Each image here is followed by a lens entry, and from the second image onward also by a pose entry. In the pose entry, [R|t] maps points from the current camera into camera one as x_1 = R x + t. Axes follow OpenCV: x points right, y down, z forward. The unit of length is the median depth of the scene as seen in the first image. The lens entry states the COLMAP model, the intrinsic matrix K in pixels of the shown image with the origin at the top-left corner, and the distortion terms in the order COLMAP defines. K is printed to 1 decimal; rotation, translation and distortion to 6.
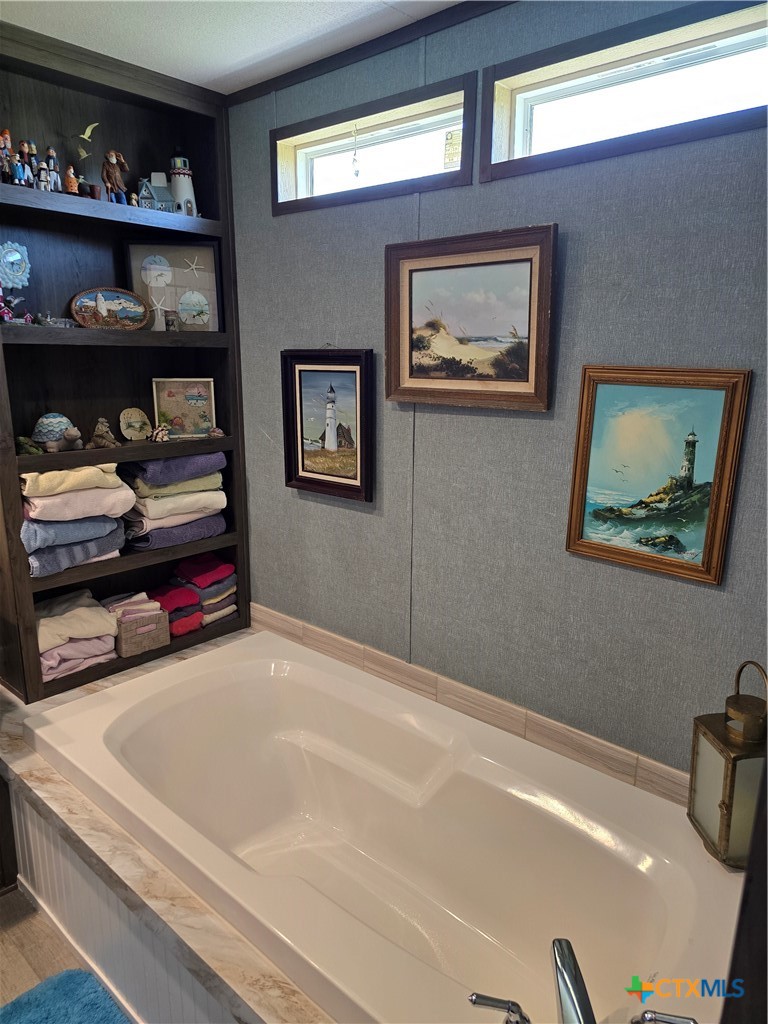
lens RADIAL K [[687.5, 0, 364.9], [0, 687.5, 539.3], [0, 0, 1]] dist [0.066810, -0.056384]
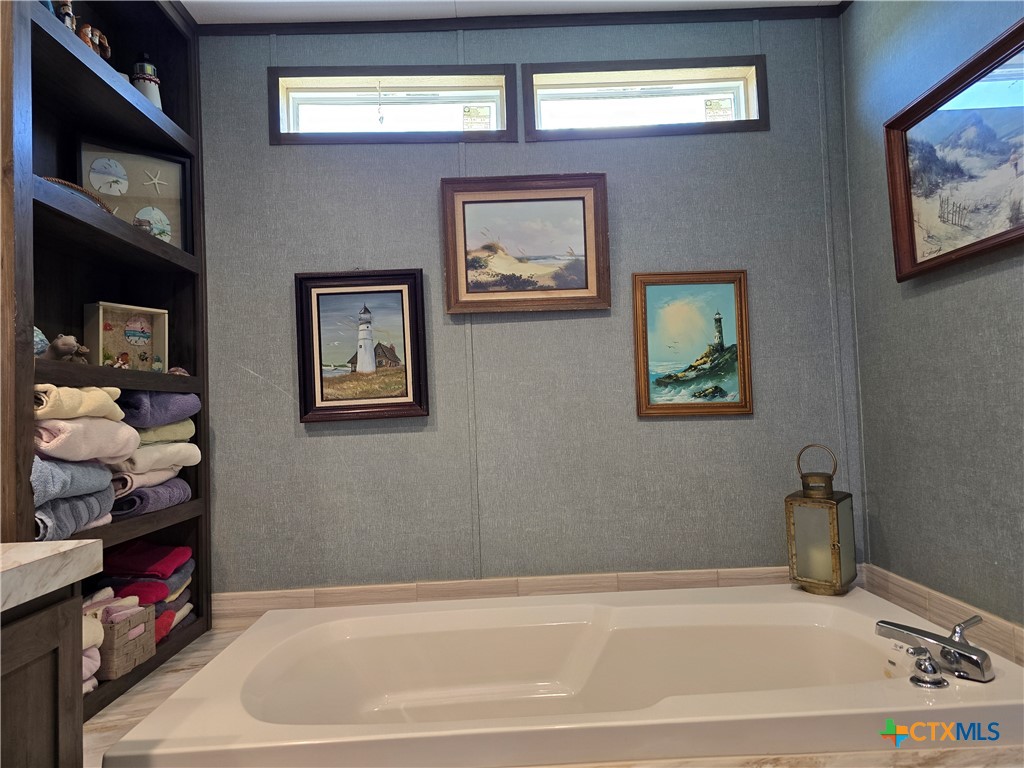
lens RADIAL K [[687.5, 0, 541.9], [0, 687.5, 379.4], [0, 0, 1]] dist [0.066810, -0.056384]
pose [[0.720981, -0.016372, 0.692761, -0.630584], [0.224207, 0.951458, -0.210855, 0.159511], [-0.655681, 0.307344, 0.689654, 0.215623]]
